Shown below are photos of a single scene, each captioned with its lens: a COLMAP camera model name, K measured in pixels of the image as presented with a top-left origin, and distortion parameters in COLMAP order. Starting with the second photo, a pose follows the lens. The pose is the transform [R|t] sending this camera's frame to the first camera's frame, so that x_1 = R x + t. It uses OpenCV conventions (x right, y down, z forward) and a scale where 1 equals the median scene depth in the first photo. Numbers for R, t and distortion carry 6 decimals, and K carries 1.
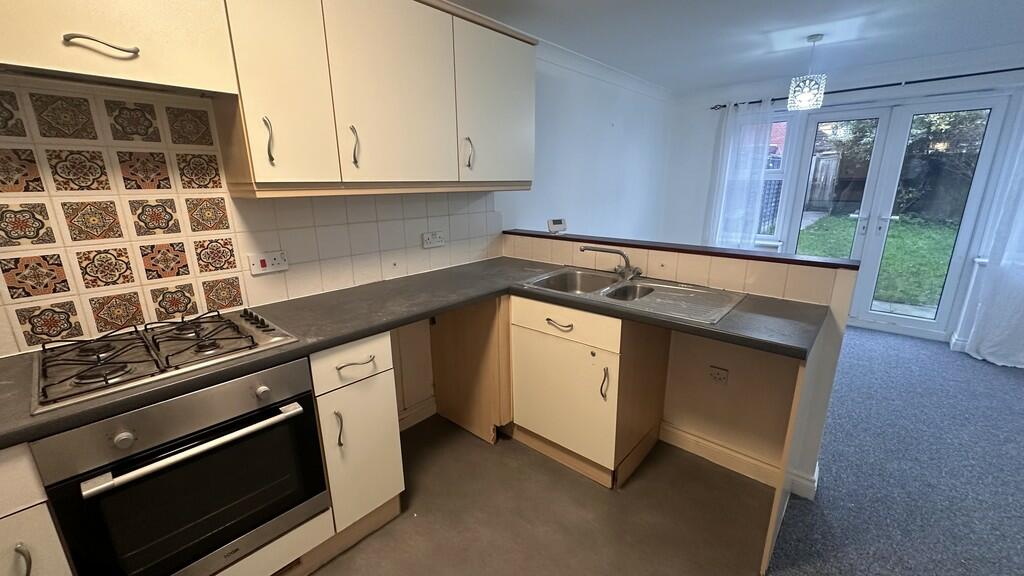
lens RADIAL K [[407.5, 0, 509.8], [0, 407.5, 288.4], [0, 0, 1]] dist [-0.002479, -0.000186]
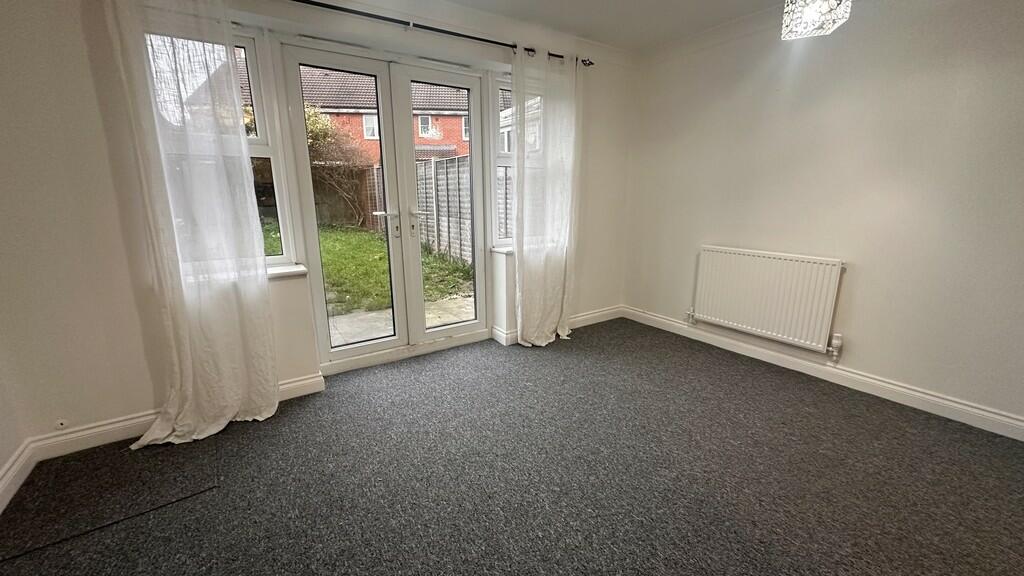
lens RADIAL K [[407.5, 0, 508.3], [0, 407.5, 290.0], [0, 0, 1]] dist [-0.002479, -0.000186]
pose [[0.242138, -0.213406, 0.946481, 0.215181], [0.251049, 0.956070, 0.151343, -0.114200], [-0.937200, 0.200967, 0.285076, 0.692490]]
